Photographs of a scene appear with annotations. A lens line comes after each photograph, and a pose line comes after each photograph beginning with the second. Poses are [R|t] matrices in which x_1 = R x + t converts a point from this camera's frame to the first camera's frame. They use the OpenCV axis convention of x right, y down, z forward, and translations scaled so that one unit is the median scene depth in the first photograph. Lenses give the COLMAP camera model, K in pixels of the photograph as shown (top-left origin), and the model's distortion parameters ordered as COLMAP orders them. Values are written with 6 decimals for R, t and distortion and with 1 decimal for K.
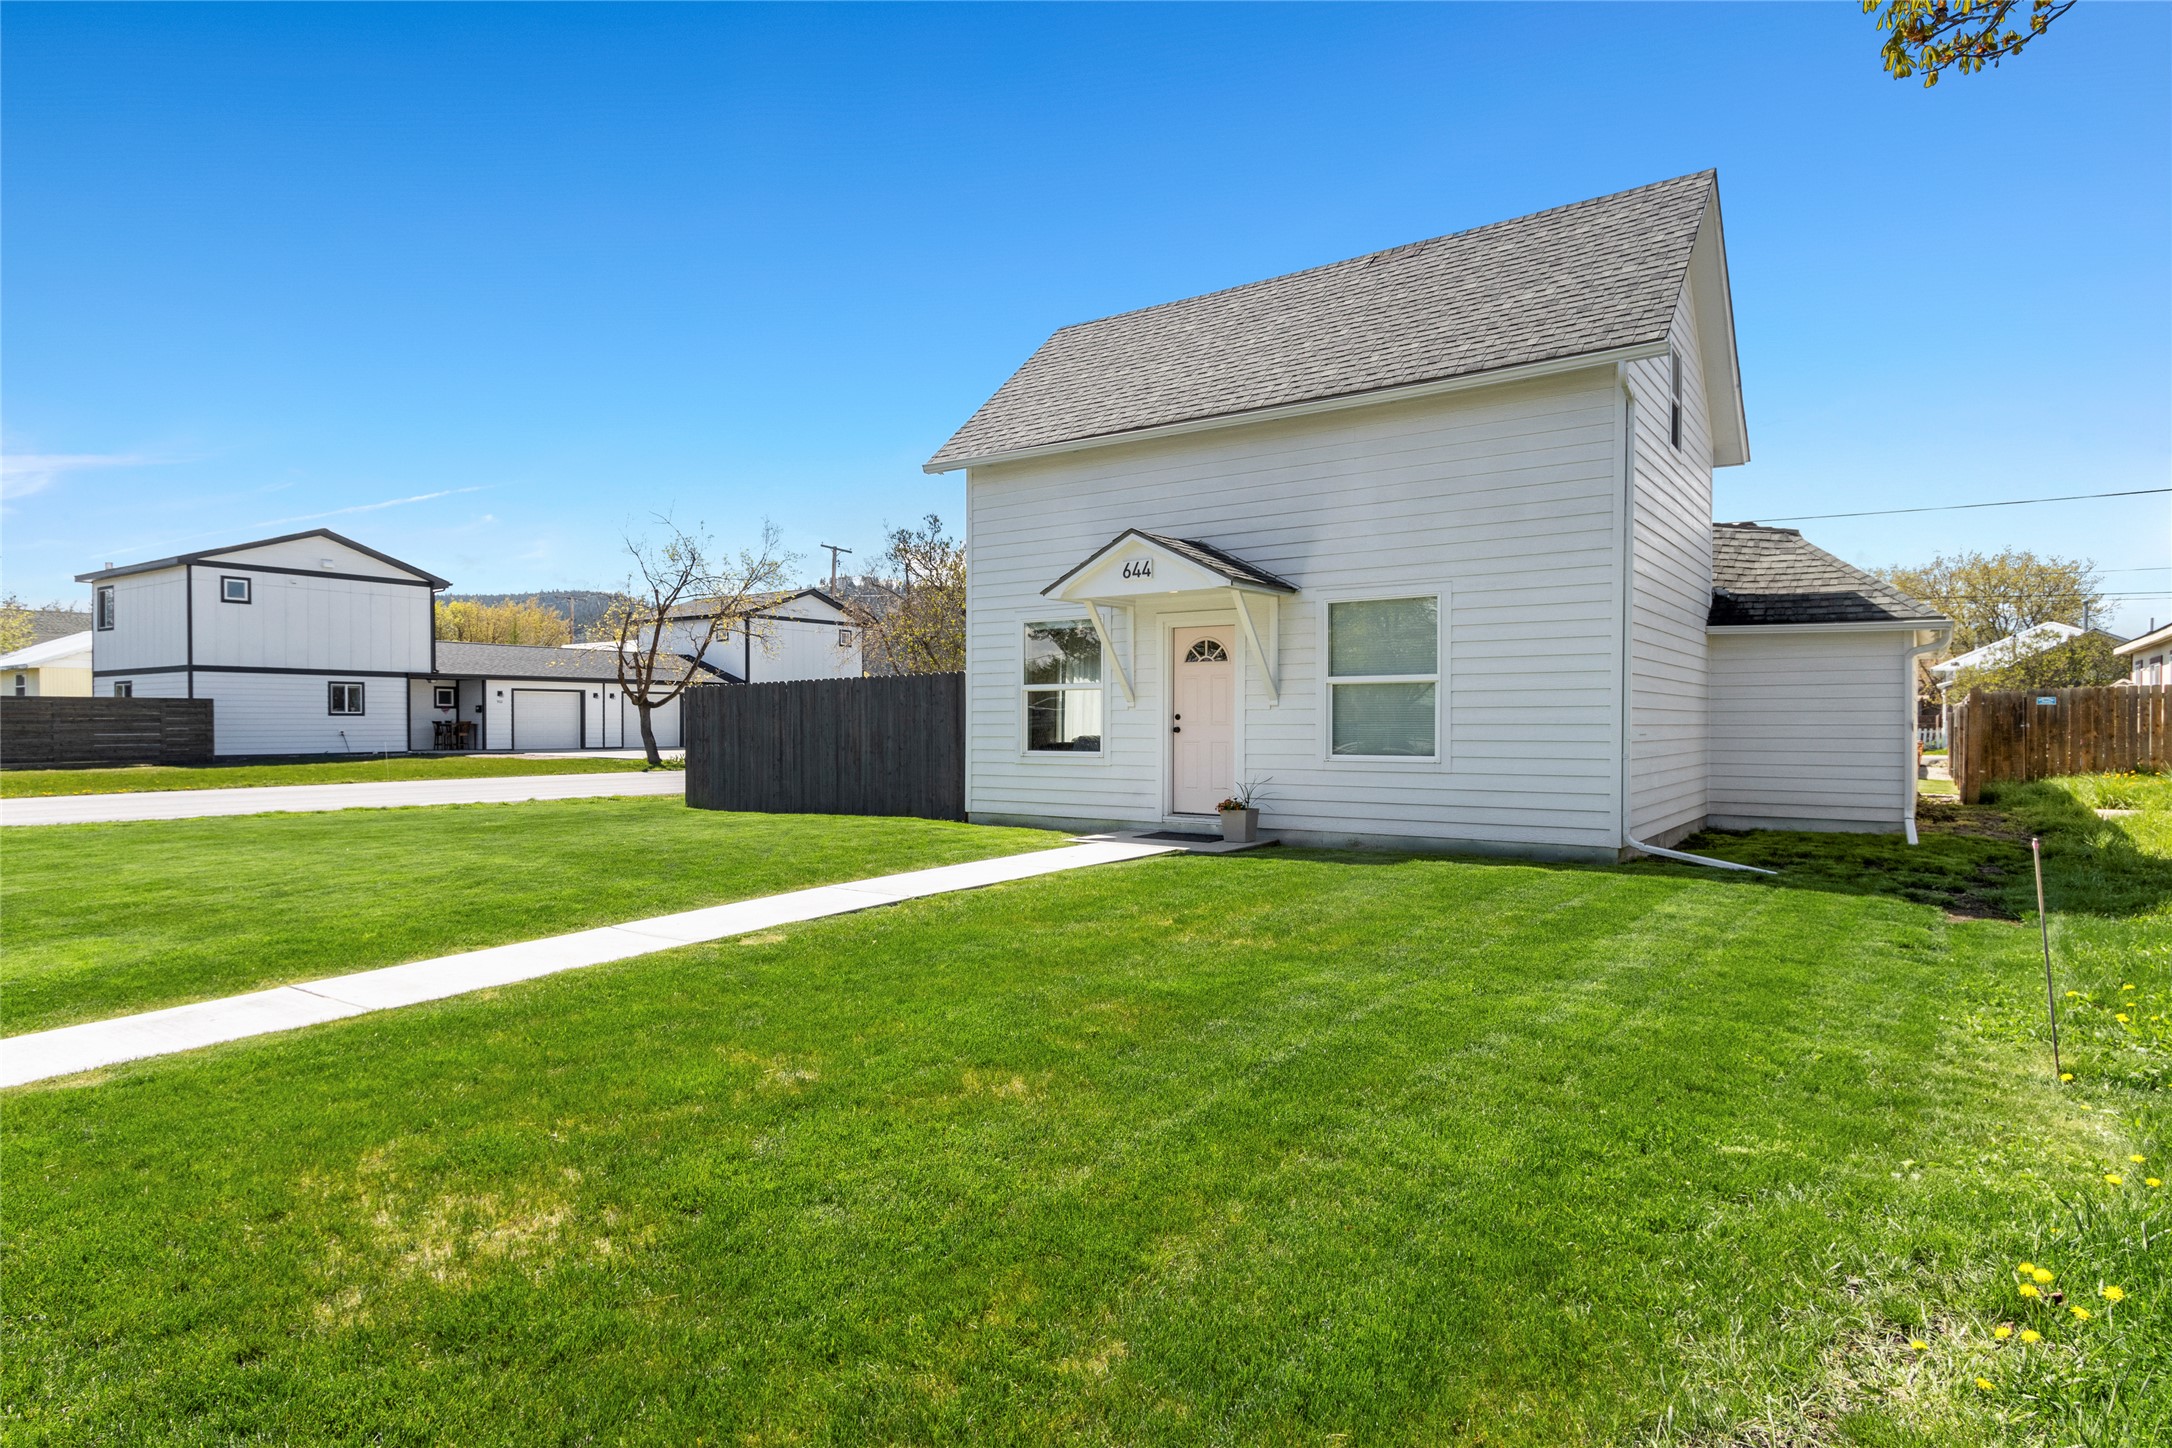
lens RADIAL K [[1212.7, 0, 1086.0], [0, 1212.7, 724.0], [0, 0, 1]] dist [0.000043, -0.000002]
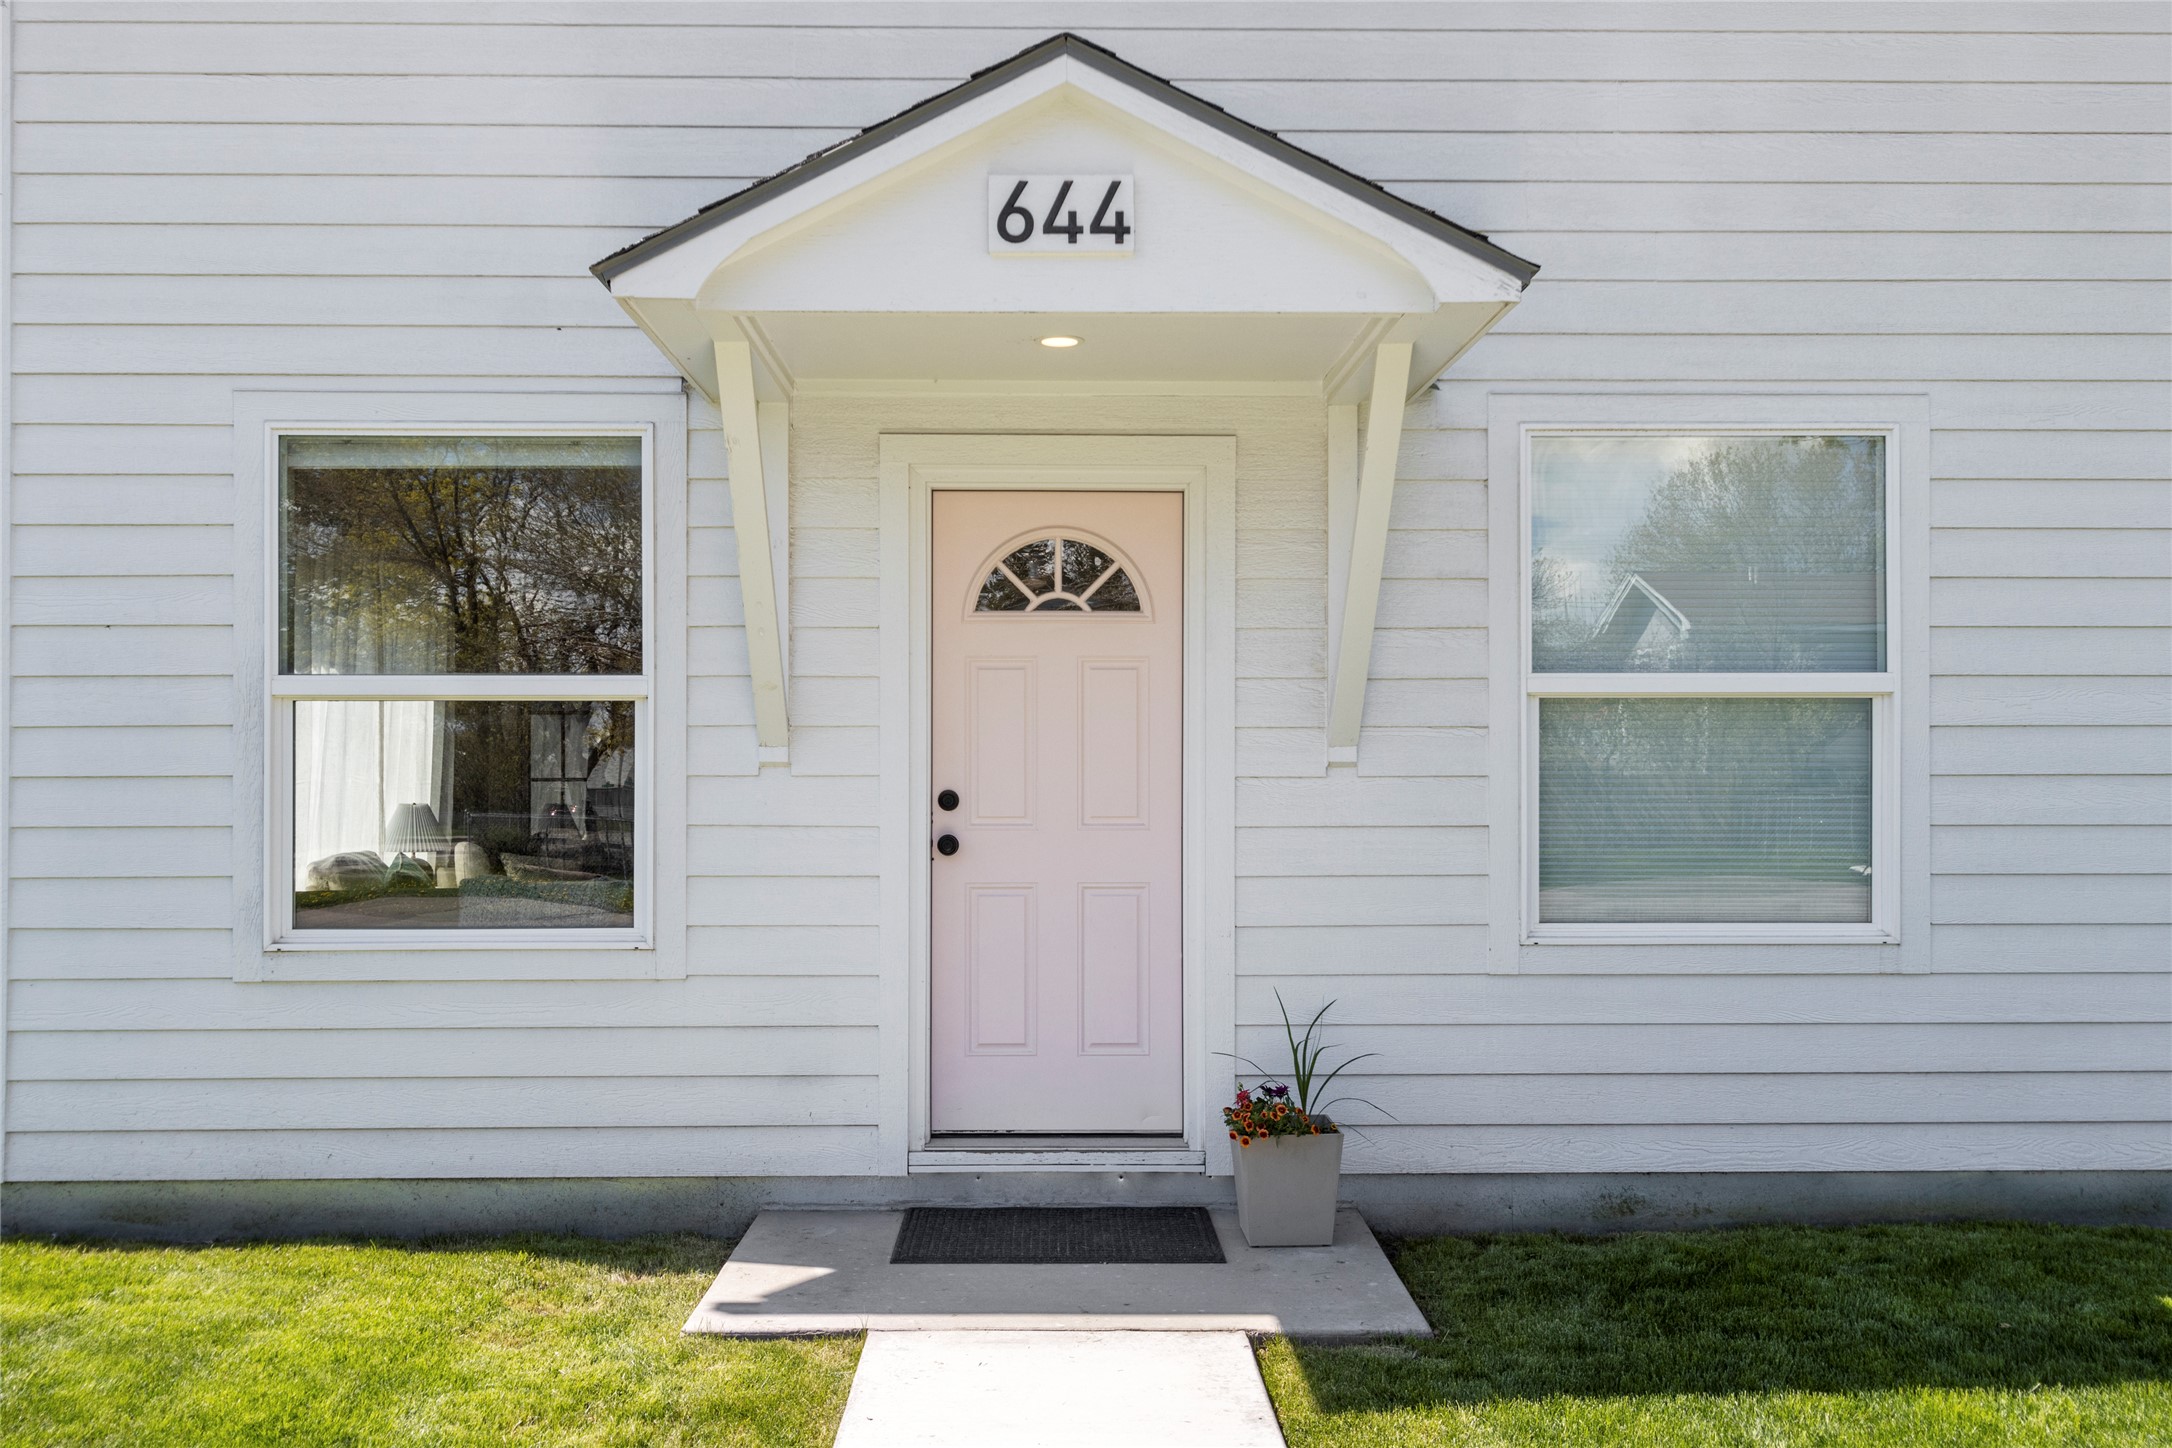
lens RADIAL K [[1870.9, 0, 1086.5], [0, 1870.9, 765.4], [0, 0, 1]] dist [0.029122, -0.001749]
pose [[0.806688, 0.004787, 0.590959, -0.174519], [0.000746, 0.999958, -0.009117, -0.010938], [-0.590978, 0.007796, 0.806650, 0.672217]]
